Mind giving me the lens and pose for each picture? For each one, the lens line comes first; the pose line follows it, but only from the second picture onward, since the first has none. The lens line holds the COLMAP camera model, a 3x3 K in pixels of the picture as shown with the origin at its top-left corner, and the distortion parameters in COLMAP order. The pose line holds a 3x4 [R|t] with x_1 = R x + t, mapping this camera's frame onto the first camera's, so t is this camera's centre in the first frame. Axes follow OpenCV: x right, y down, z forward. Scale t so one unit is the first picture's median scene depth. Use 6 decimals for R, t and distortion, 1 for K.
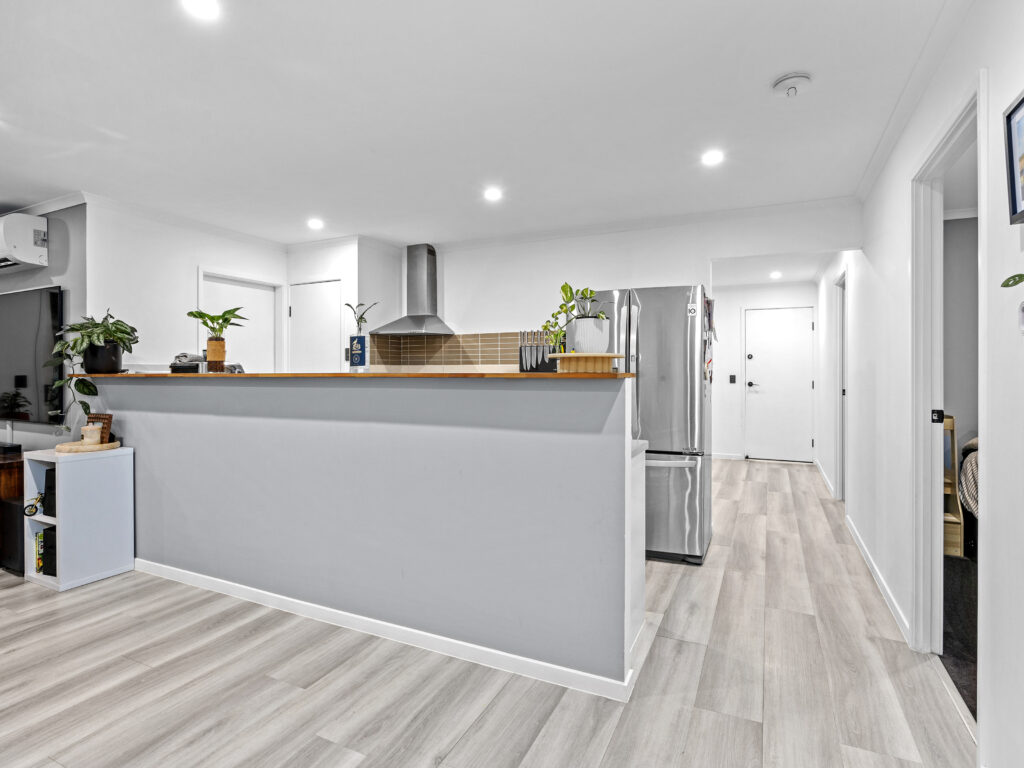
lens RADIAL K [[537.3, 0, 515.1], [0, 537.3, 370.0], [0, 0, 1]] dist [-0.002982, 0.000205]
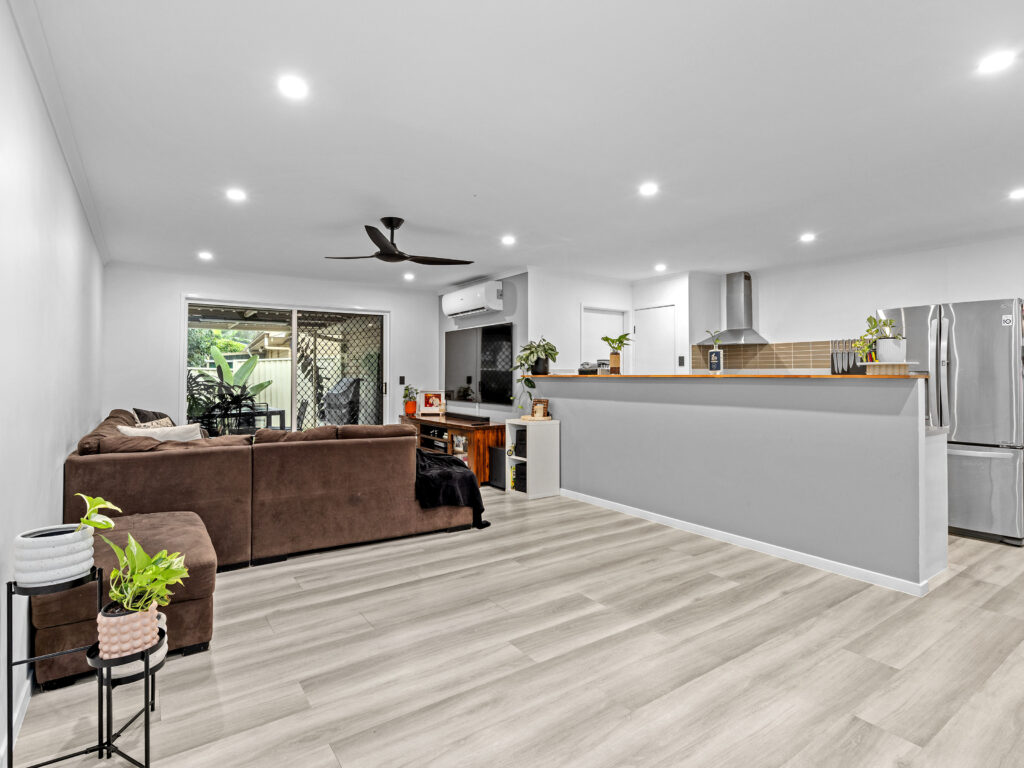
lens RADIAL K [[537.3, 0, 515.1], [0, 537.3, 370.0], [0, 0, 1]] dist [-0.002982, 0.000205]
pose [[0.872083, -0.002315, -0.489353, -0.026156], [-0.000096, 0.999988, -0.004903, -0.000642], [0.489358, 0.004323, 0.872072, -0.494551]]
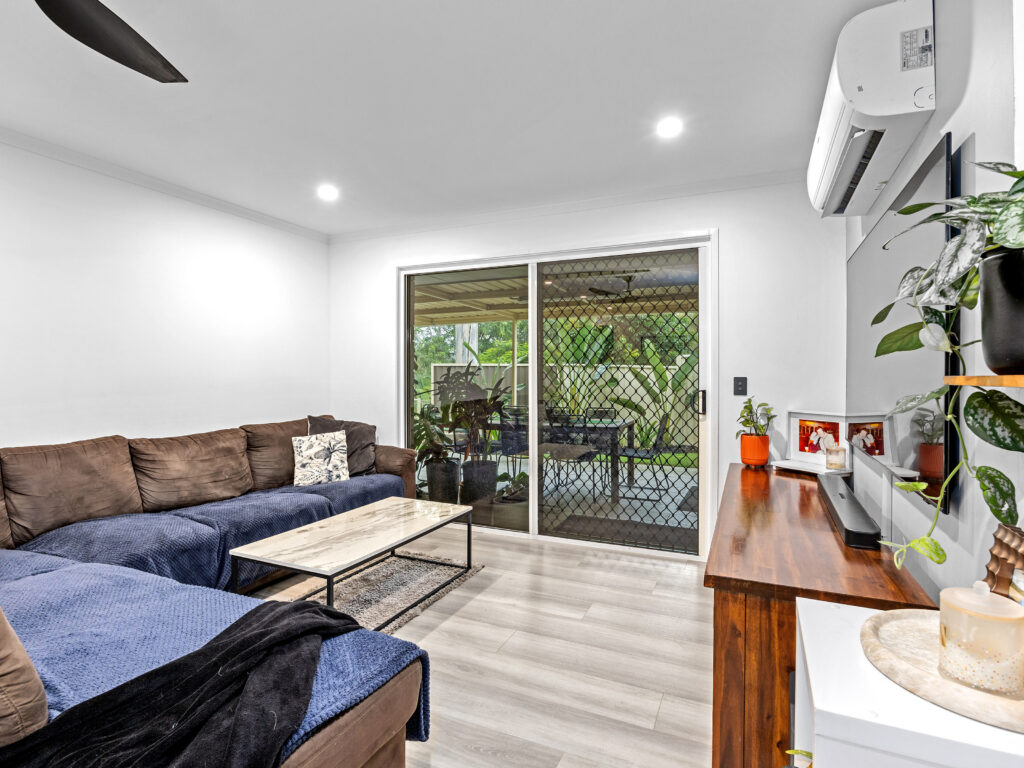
lens RADIAL K [[537.3, 0, 515.1], [0, 537.3, 370.0], [0, 0, 1]] dist [-0.002982, 0.000205]
pose [[0.036479, -0.006042, -0.999316, -0.547723], [0.000300, 0.999982, -0.006035, 0.007237], [0.999334, -0.000080, 0.036480, 0.762805]]
